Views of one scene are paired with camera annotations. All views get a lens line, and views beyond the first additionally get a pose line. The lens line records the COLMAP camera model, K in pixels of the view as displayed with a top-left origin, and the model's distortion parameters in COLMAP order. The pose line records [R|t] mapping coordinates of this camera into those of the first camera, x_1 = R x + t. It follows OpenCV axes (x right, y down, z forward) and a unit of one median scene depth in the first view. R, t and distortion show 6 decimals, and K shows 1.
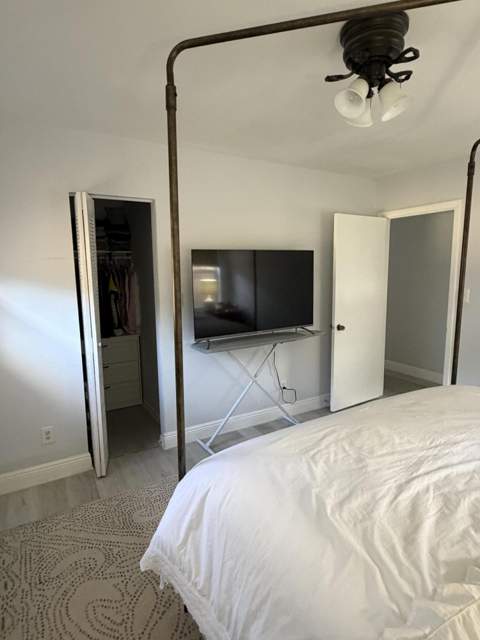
lens RADIAL K [[352.6, 0, 238.7], [0, 352.6, 318.5], [0, 0, 1]] dist [0.001837, 0.000092]
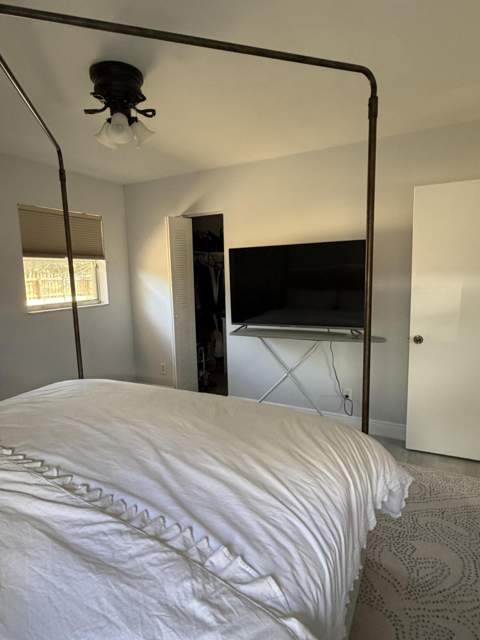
lens RADIAL K [[352.6, 0, 238.5], [0, 352.6, 320.1], [0, 0, 1]] dist [0.001837, 0.000092]
pose [[0.556368, 0.122828, -0.821808, 0.806385], [-0.106599, 0.991393, 0.076007, -0.038796], [0.824070, 0.045316, 0.564673, 0.317243]]
